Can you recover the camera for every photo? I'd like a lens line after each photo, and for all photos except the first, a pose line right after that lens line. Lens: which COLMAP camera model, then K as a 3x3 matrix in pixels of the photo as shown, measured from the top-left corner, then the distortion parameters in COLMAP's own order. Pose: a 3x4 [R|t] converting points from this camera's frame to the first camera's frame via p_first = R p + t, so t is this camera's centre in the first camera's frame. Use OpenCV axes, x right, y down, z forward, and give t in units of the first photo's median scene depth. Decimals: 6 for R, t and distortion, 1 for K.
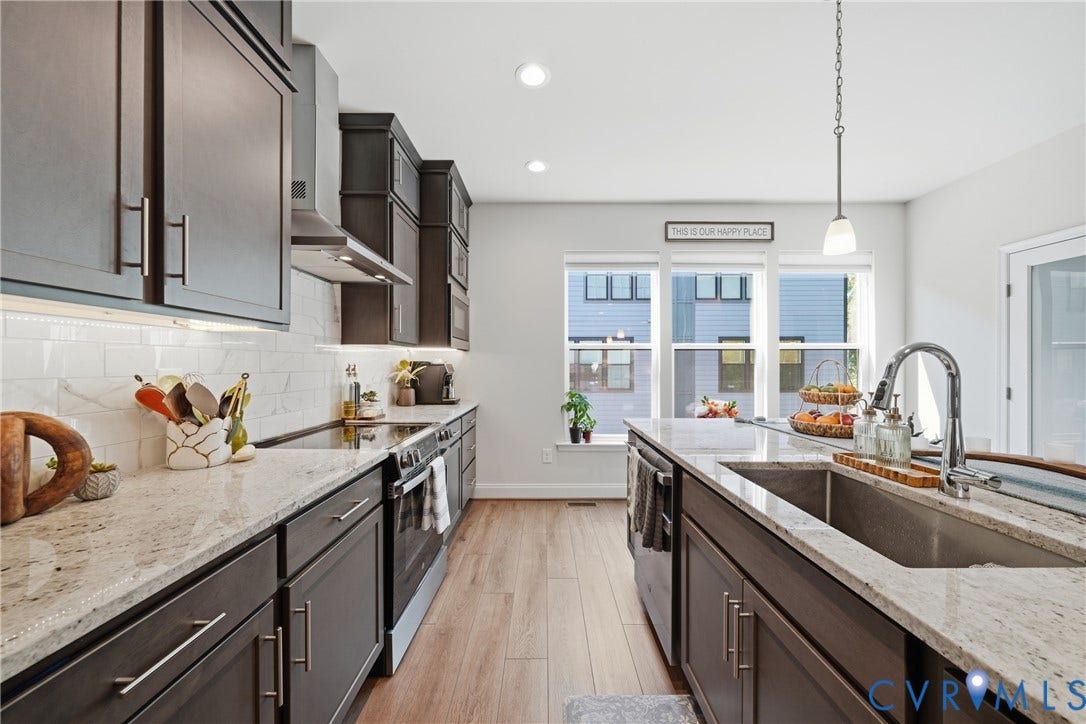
lens RADIAL K [[390.1, 0, 547.3], [0, 390.1, 366.1], [0, 0, 1]] dist [0.000660, 0.000197]
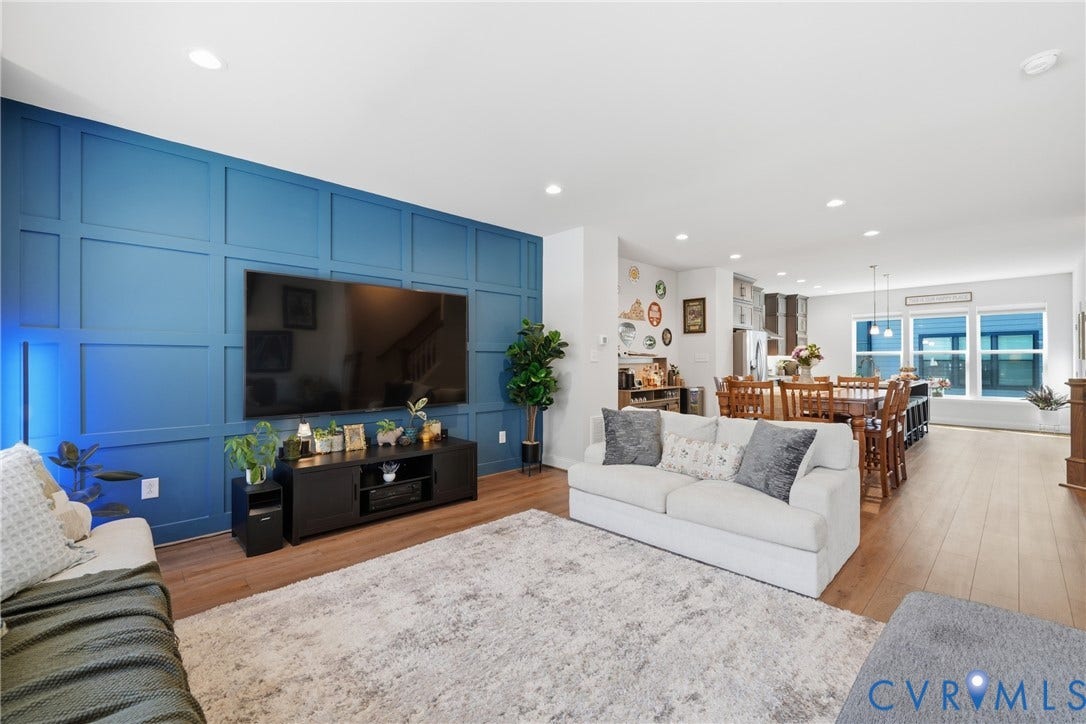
lens RADIAL K [[446.0, 0, 547.3], [0, 446.0, 358.4], [0, 0, 1]] dist [-0.000620, 0.000026]
pose [[0.685300, -0.003829, -0.728251, 0.851039], [-0.001996, 0.999973, -0.007136, 0.002629], [0.728258, 0.006344, 0.685273, -2.515735]]
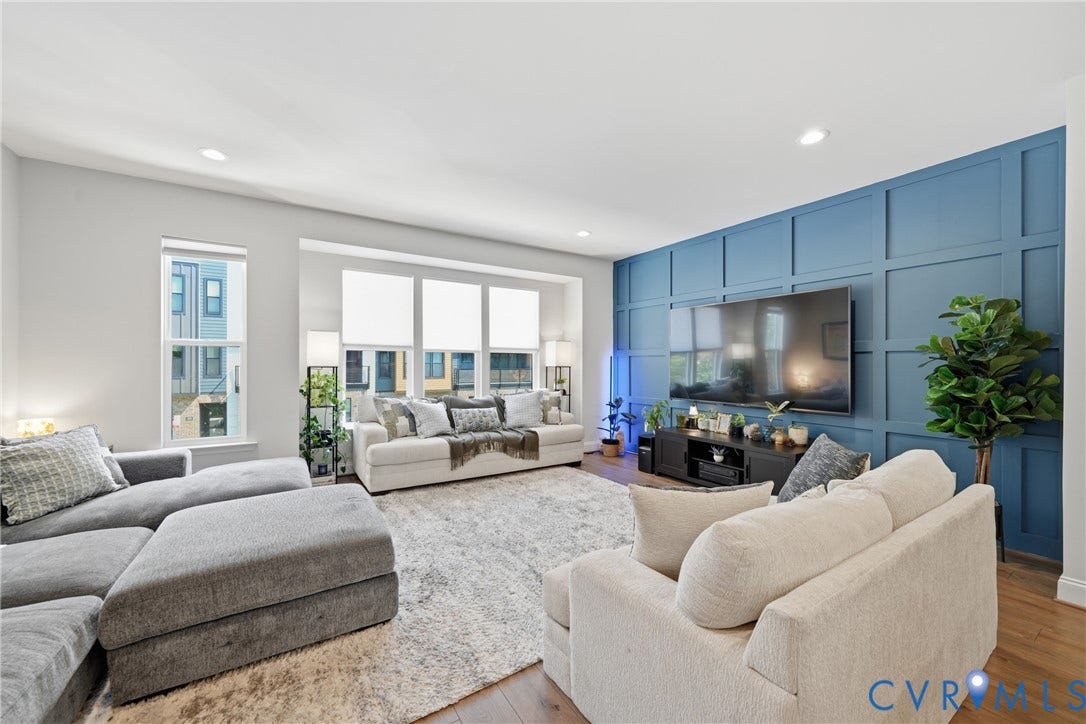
lens RADIAL K [[412.8, 0, 542.2], [0, 412.8, 364.7], [0, 0, 1]] dist [-0.001057, 0.000447]
pose [[-0.845976, 0.000415, -0.533221, 0.902807], [-0.002416, 0.999986, 0.004612, -0.000643], [0.533215, 0.005190, -0.845964, -1.264387]]
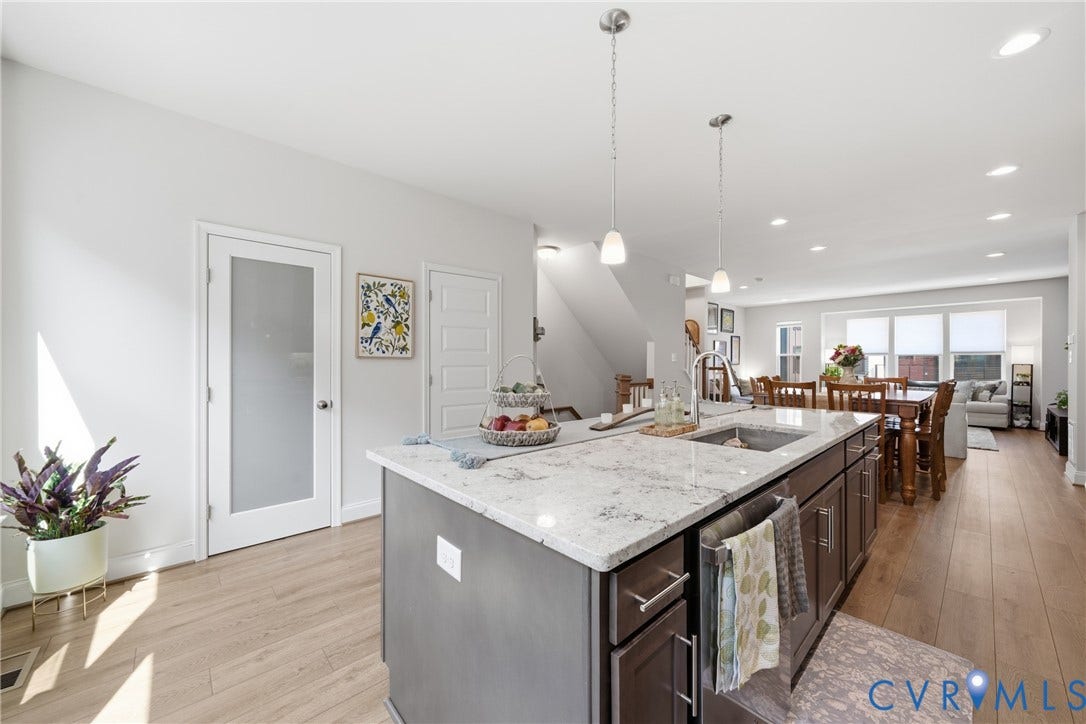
lens RADIAL K [[390.1, 0, 539.0], [0, 390.1, 362.9], [0, 0, 1]] dist [0.000660, 0.000197]
pose [[-0.661840, -0.005485, 0.749625, 0.032029], [-0.000680, 0.999977, 0.006716, -0.006357], [-0.749645, 0.003935, -0.661829, 0.901341]]
